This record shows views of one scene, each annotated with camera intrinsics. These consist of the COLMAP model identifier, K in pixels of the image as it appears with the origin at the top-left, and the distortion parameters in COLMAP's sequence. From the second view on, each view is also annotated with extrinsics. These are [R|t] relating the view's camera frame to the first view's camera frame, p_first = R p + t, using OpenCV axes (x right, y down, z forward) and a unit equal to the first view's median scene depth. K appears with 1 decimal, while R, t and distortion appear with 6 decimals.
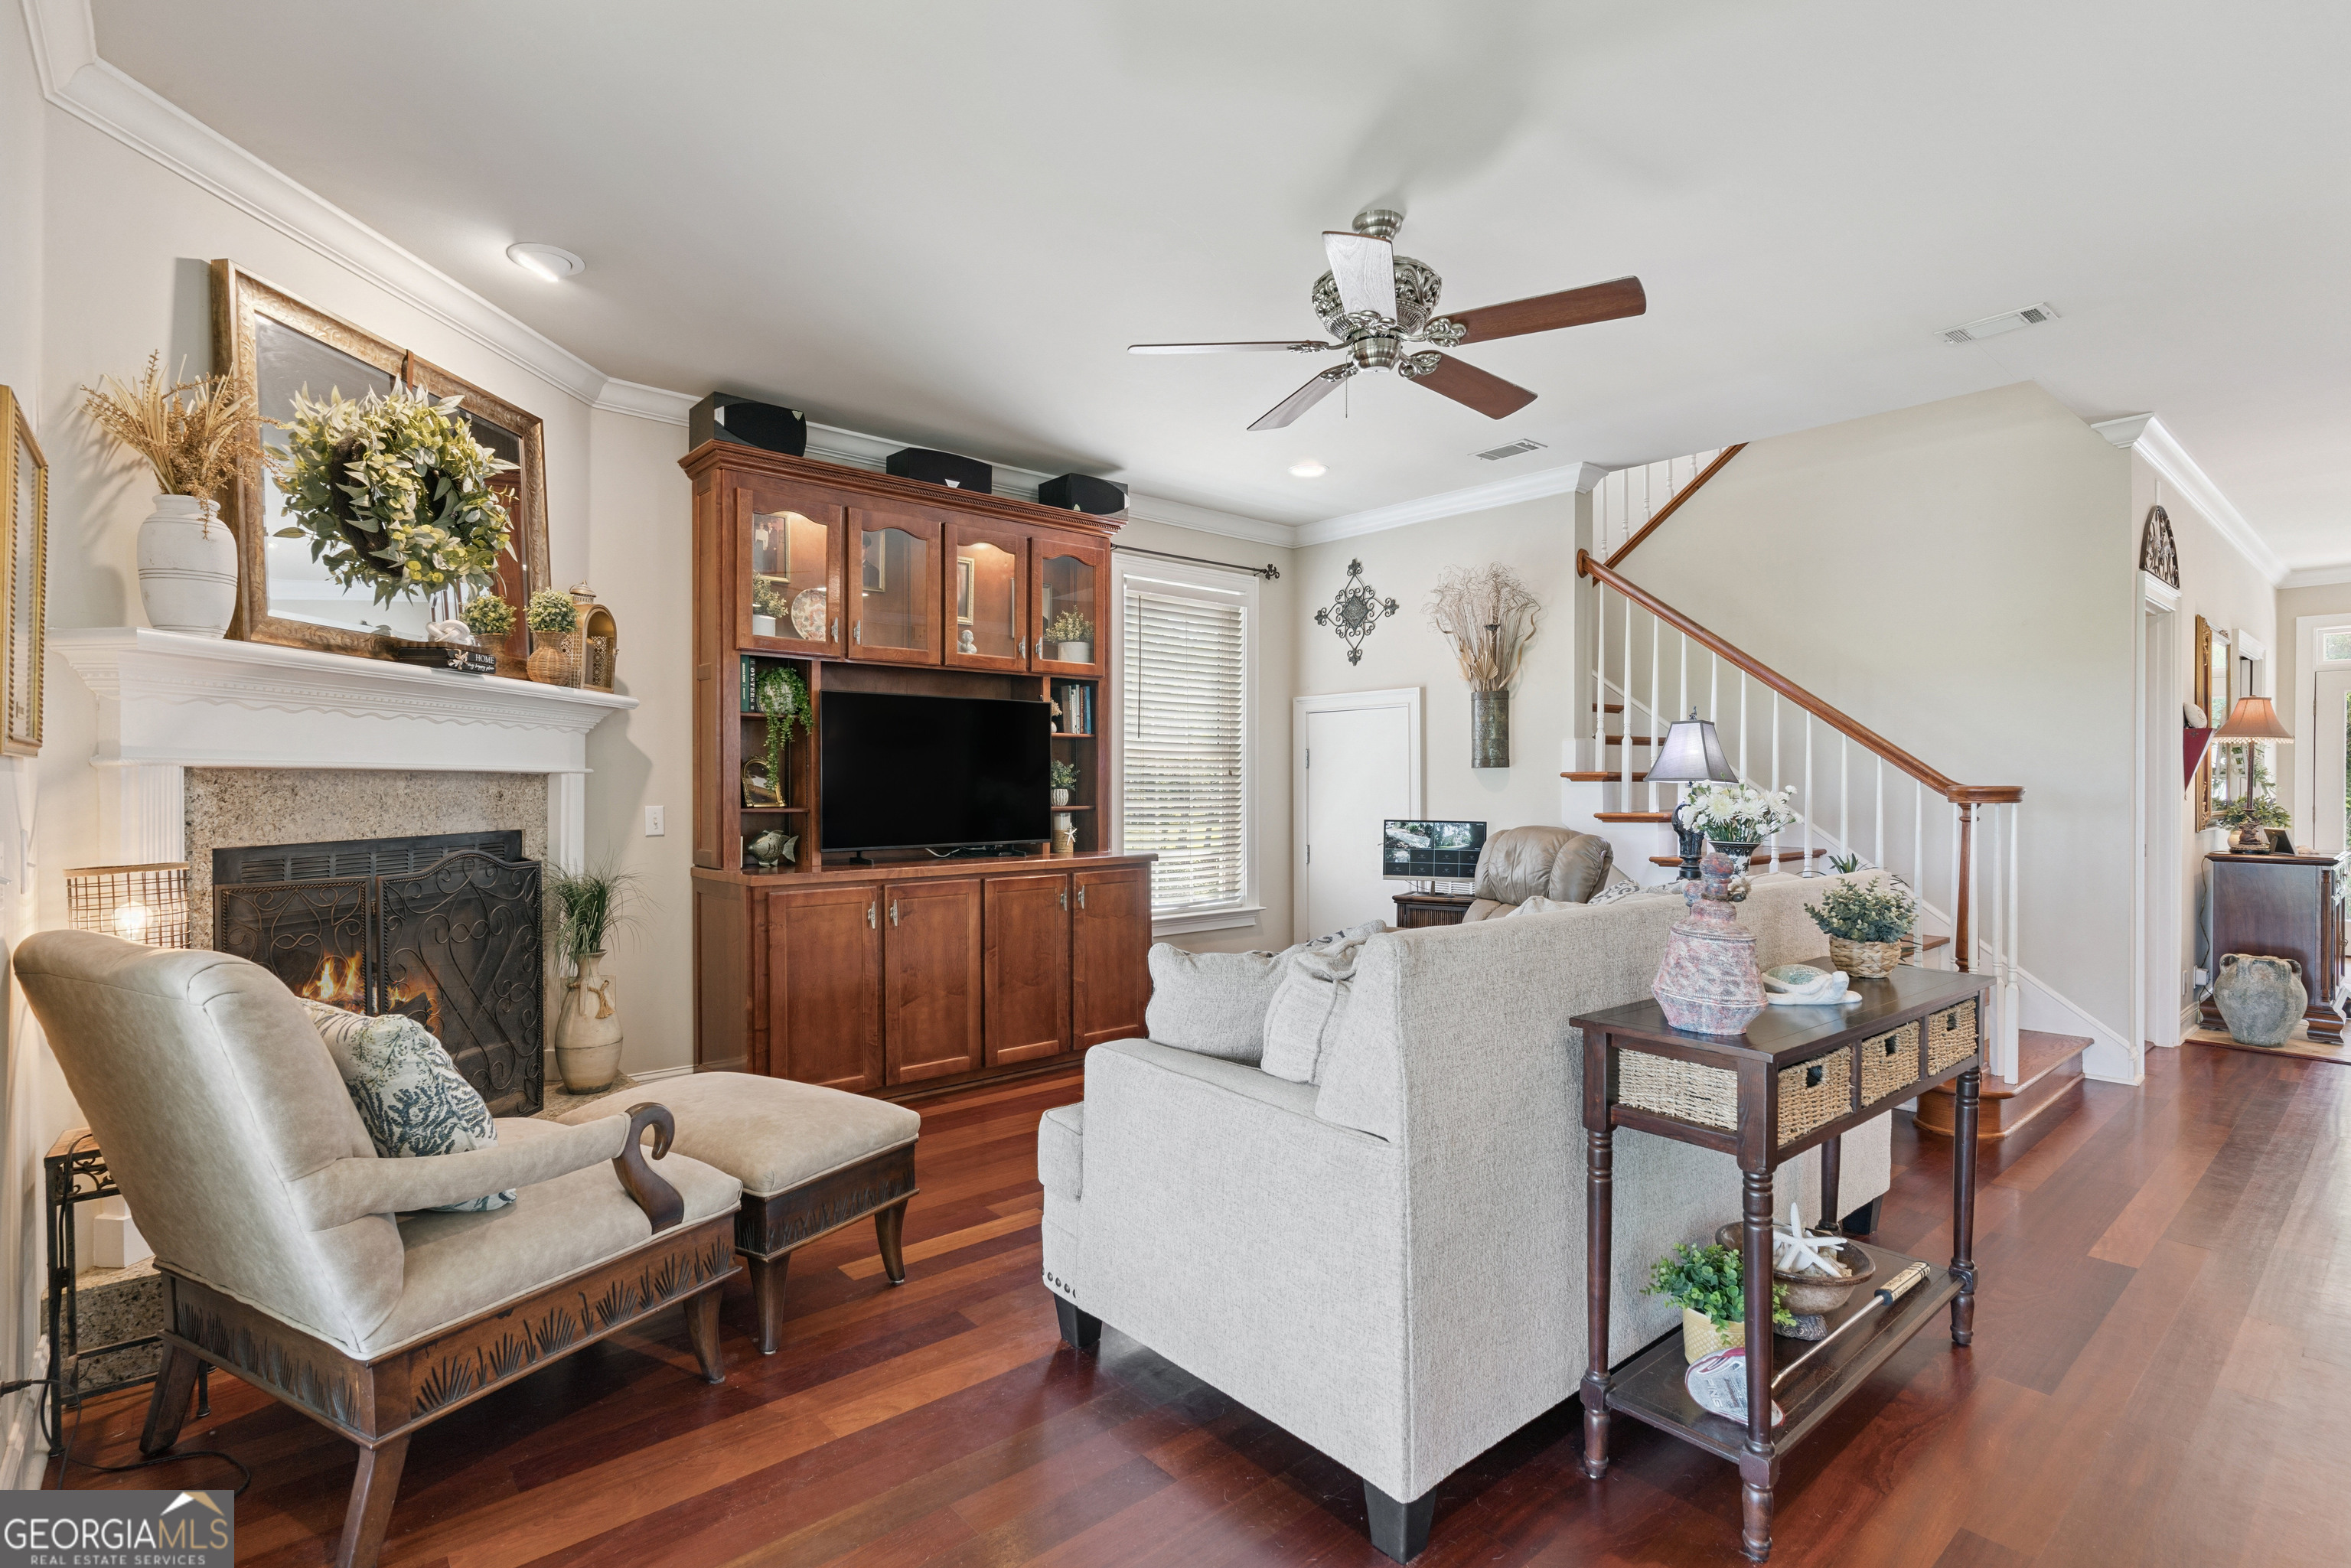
lens RADIAL K [[1119.5, 0, 1169.7], [0, 1119.5, 804.1], [0, 0, 1]] dist [0.001187, -0.001382]
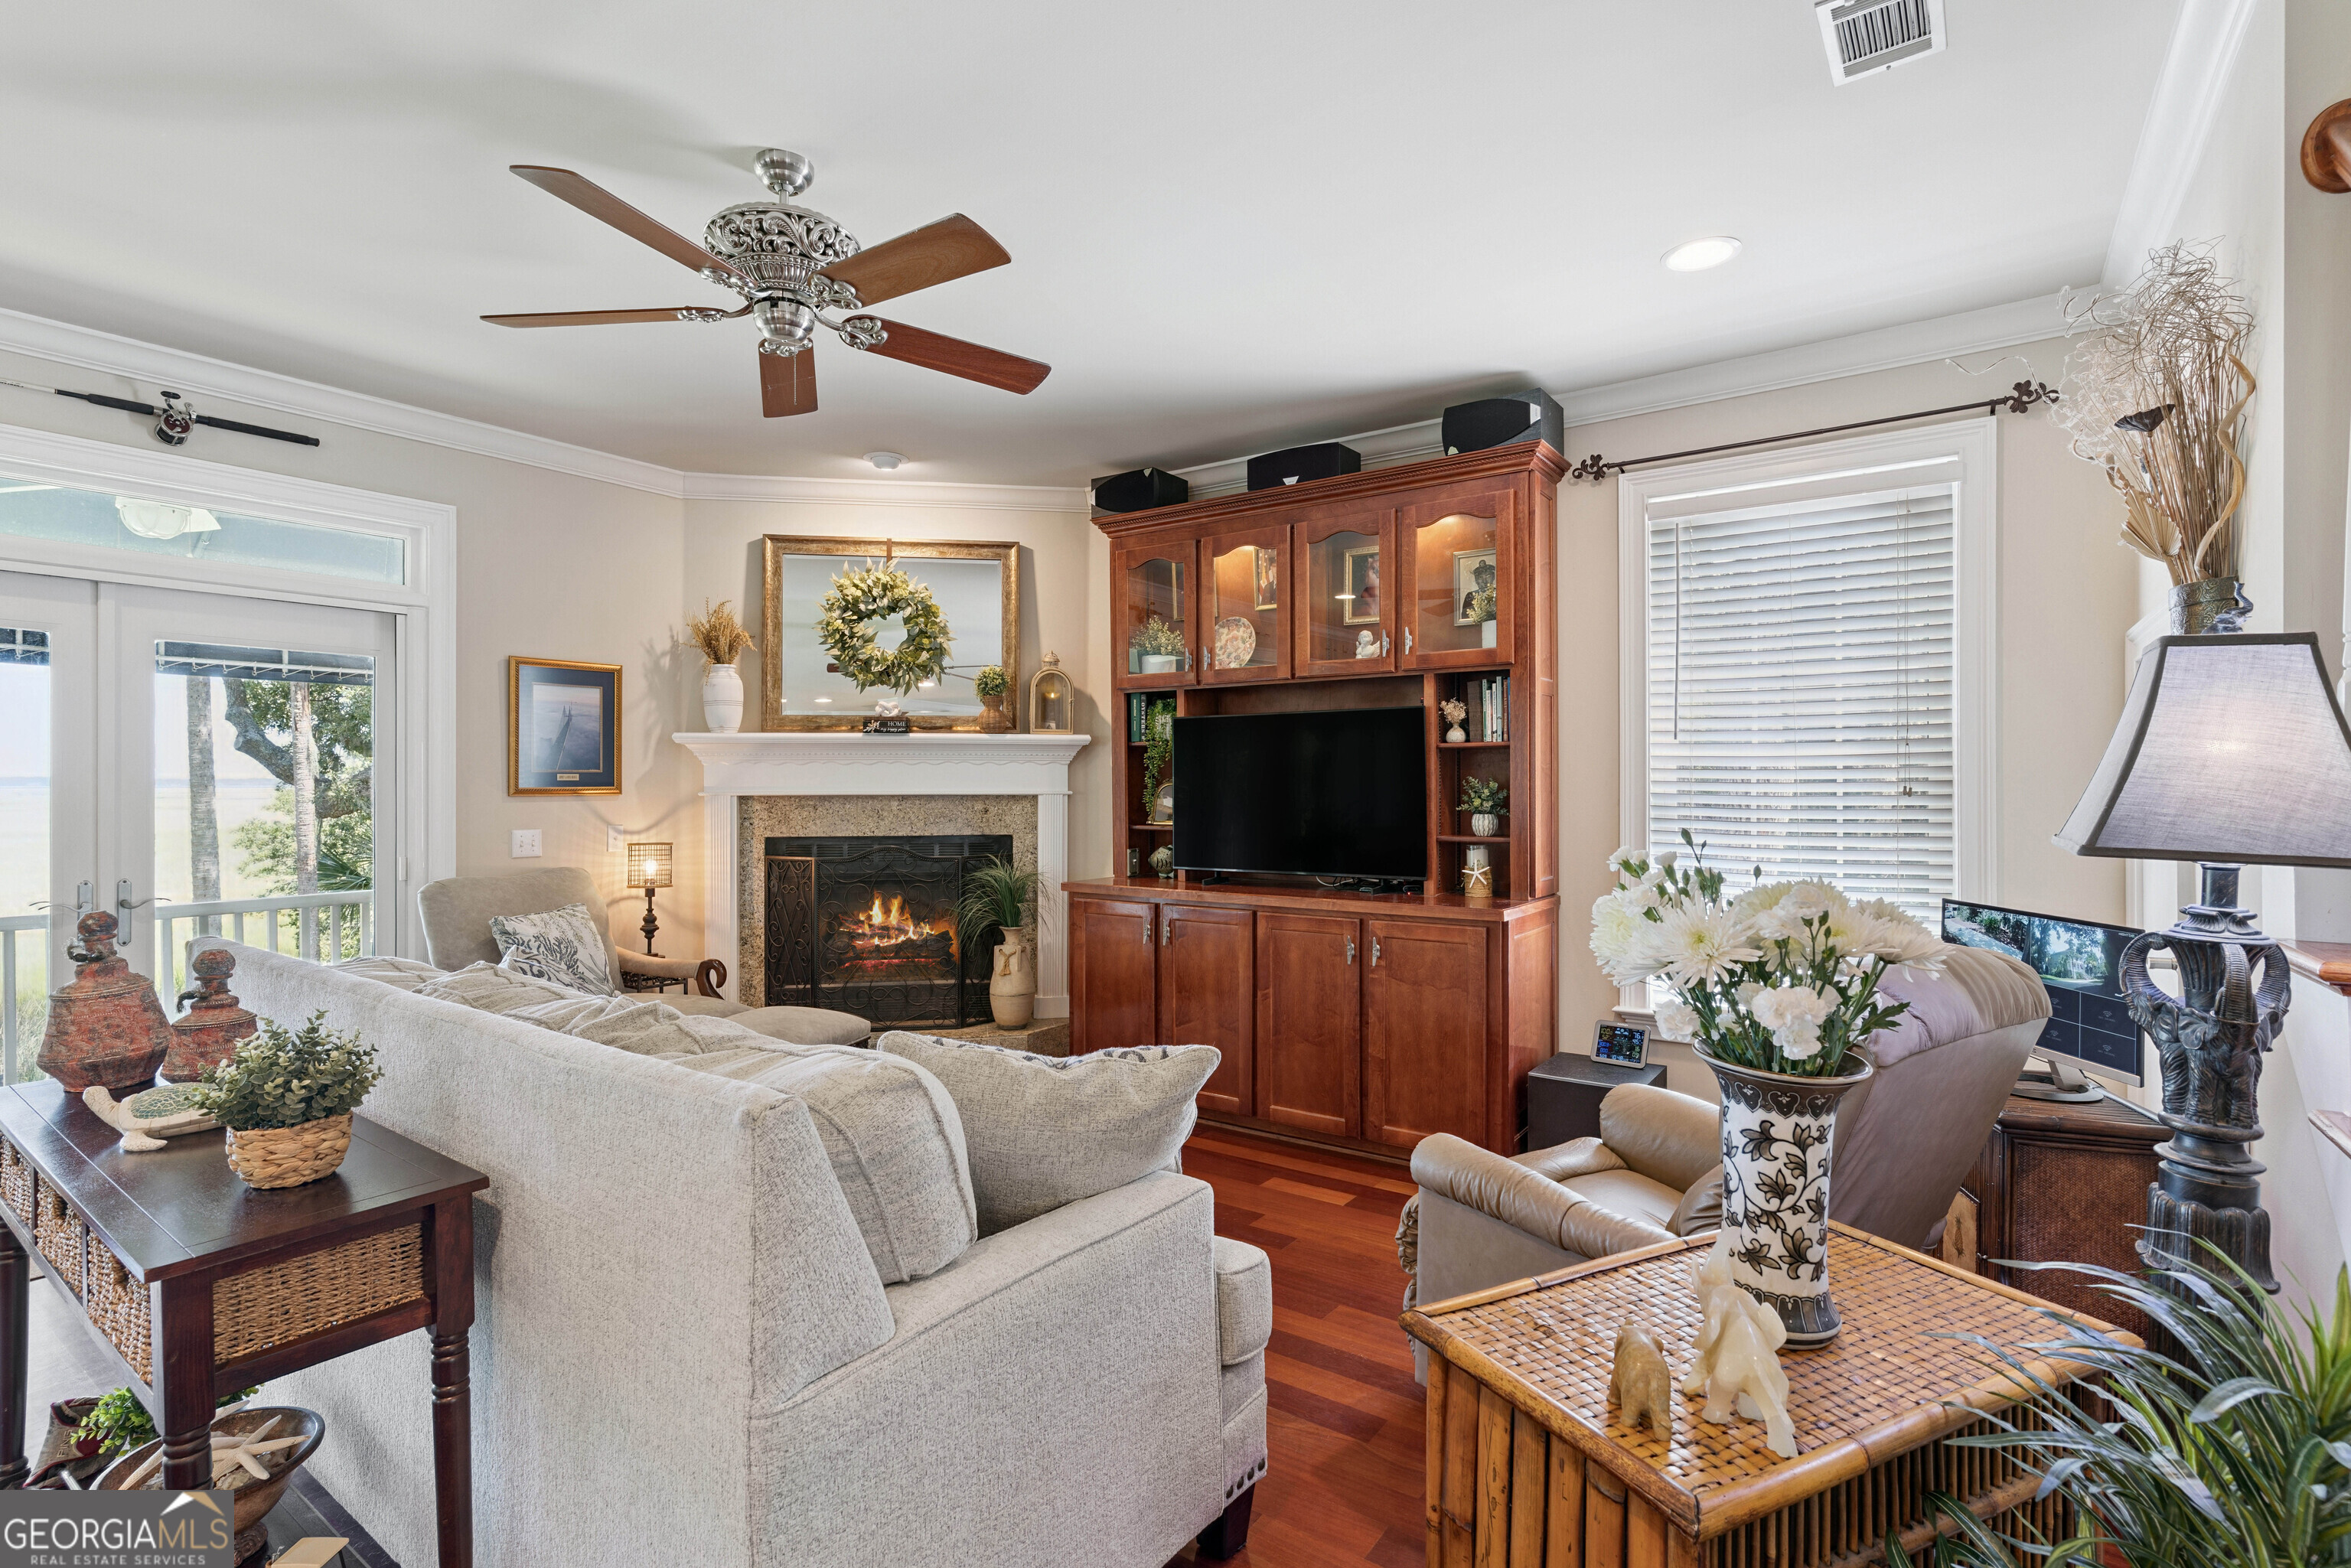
lens RADIAL K [[1119.5, 0, 1153.6], [0, 1119.5, 797.0], [0, 0, 1]] dist [0.001187, -0.001382]
pose [[0.229440, 0.012034, -0.973248, 0.622444], [-0.015081, 0.999847, 0.008807, -0.029755], [0.973206, 0.012657, 0.229587, 0.625297]]
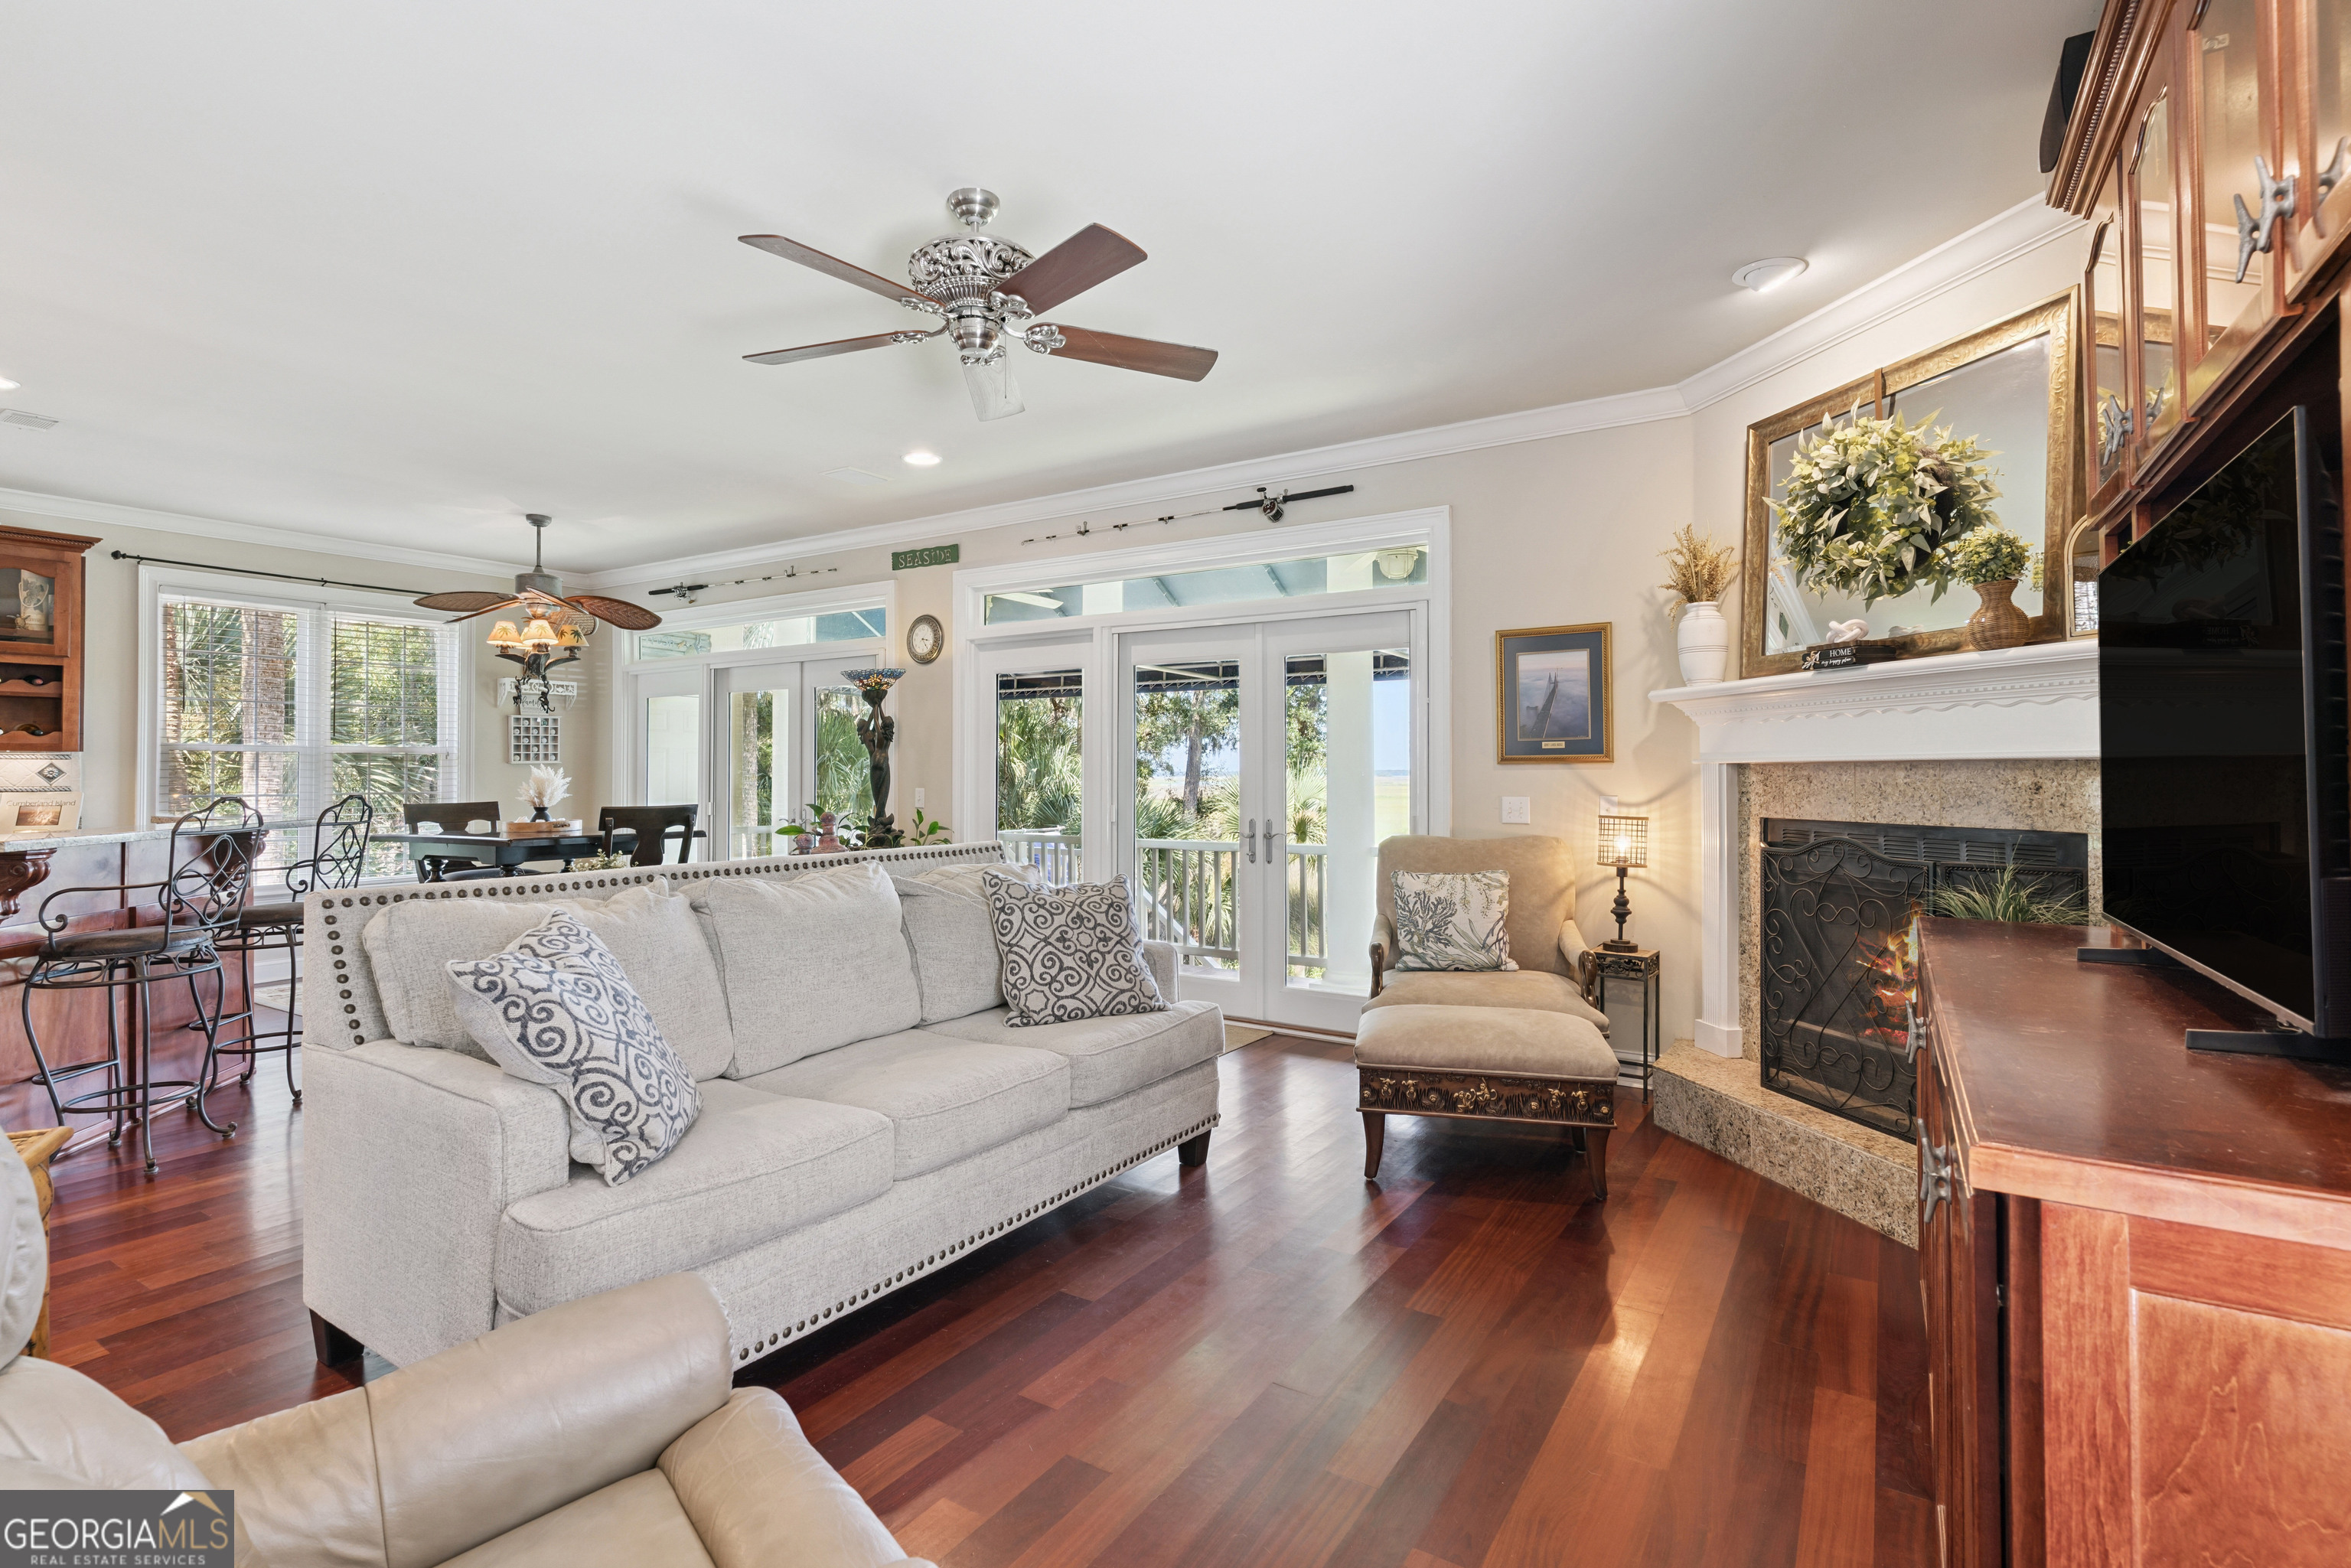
lens RADIAL K [[1119.5, 0, 1163.3], [0, 1119.5, 766.8], [0, 0, 1]] dist [0.001187, -0.001382]
pose [[-0.959504, -0.000165, -0.281694, 0.174149], [-0.002649, 0.999961, 0.008438, -0.019875], [0.281682, 0.008843, -0.959467, 1.143384]]
